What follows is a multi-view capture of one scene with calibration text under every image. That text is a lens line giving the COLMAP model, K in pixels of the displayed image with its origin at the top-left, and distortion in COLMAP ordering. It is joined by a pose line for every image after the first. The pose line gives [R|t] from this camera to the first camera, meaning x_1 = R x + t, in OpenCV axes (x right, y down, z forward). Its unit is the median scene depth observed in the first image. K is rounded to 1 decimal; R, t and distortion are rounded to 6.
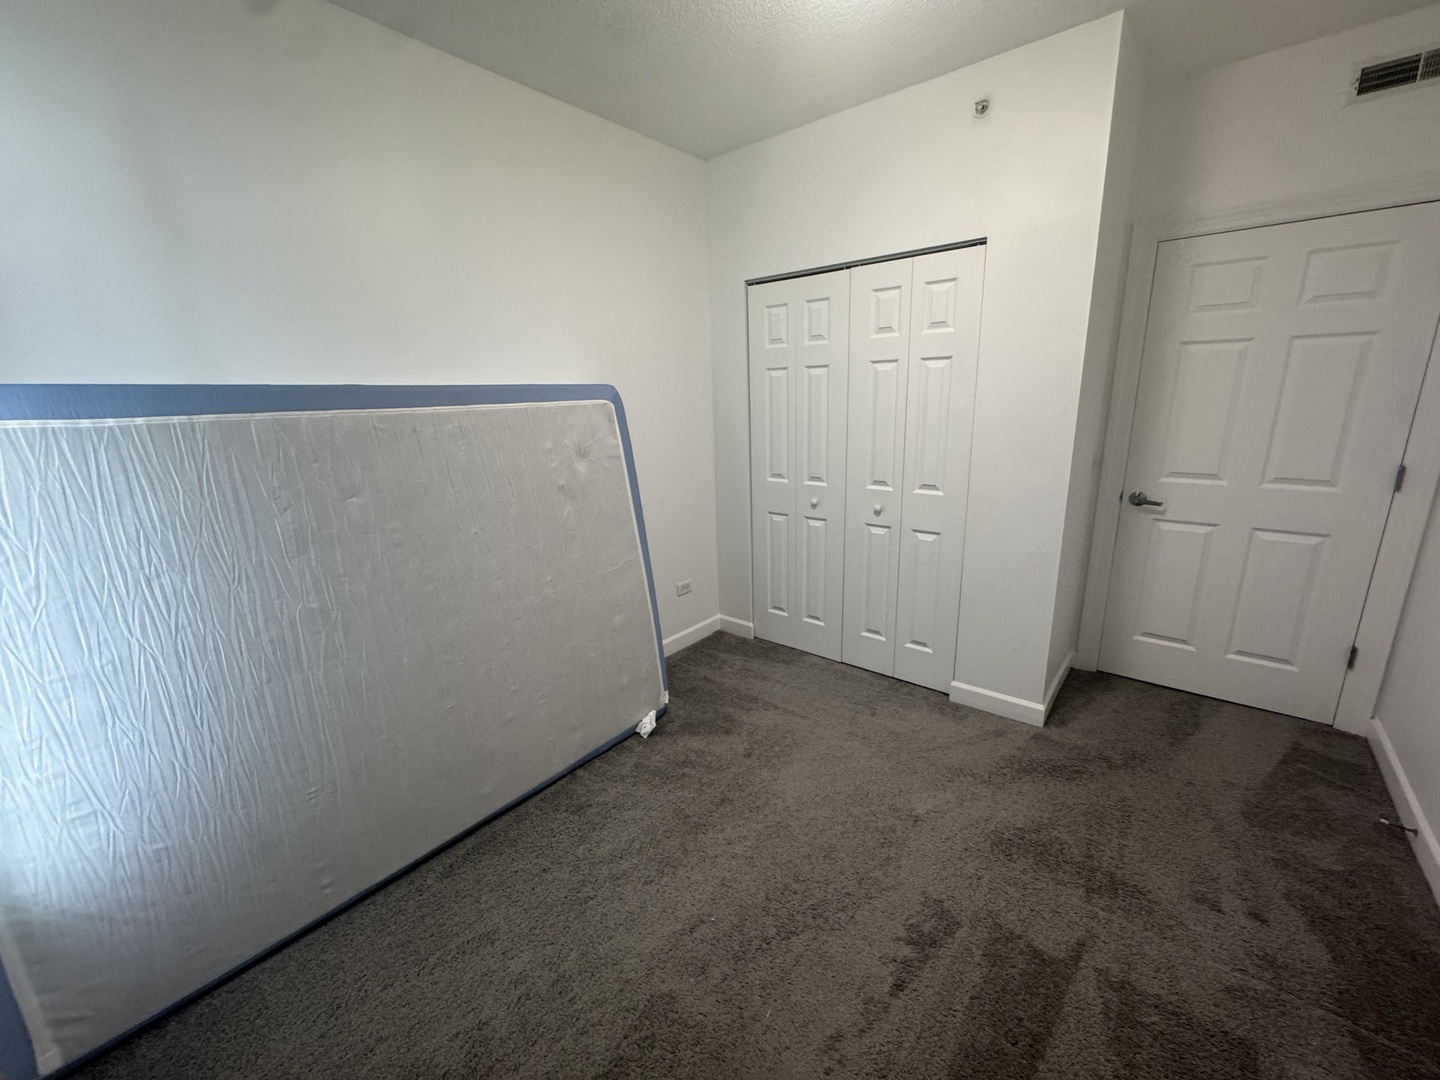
lens RADIAL K [[576.9, 0, 720.0], [0, 576.9, 540.0], [0, 0, 1]] dist [-0.000273, -0.000068]
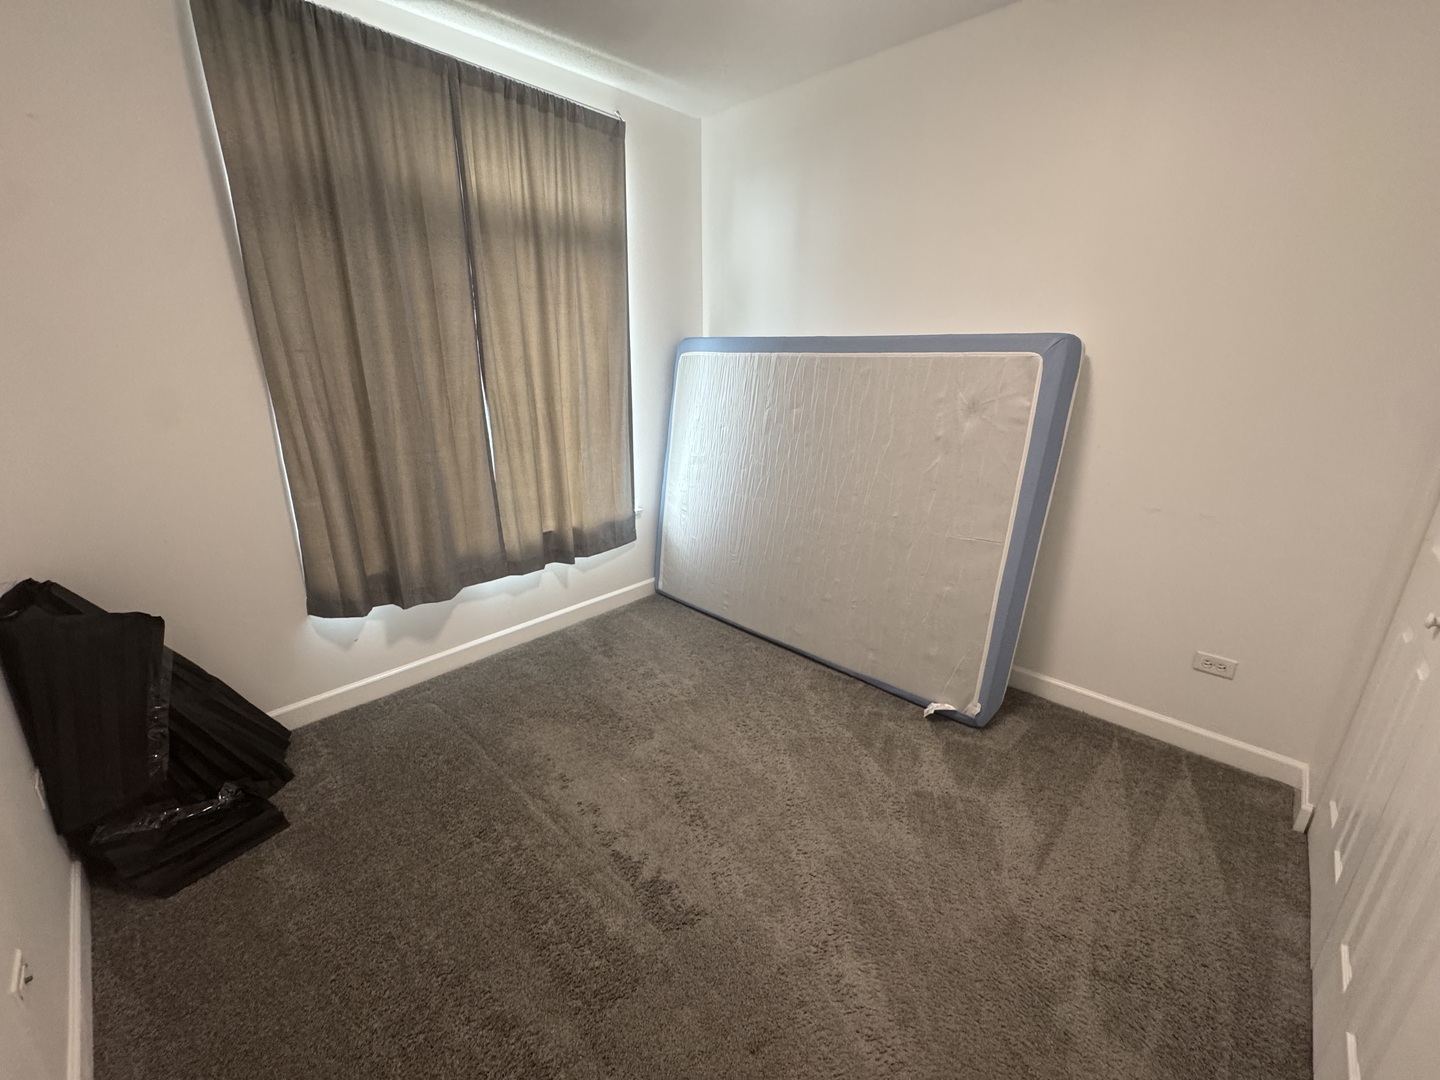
lens RADIAL K [[576.9, 0, 720.0], [0, 576.9, 540.0], [0, 0, 1]] dist [-0.000273, -0.000068]
pose [[-0.064617, 0.336000, -0.939643, 0.749947], [-0.247241, 0.906862, 0.341281, -0.176269], [0.966797, 0.254371, 0.024474, 0.632215]]
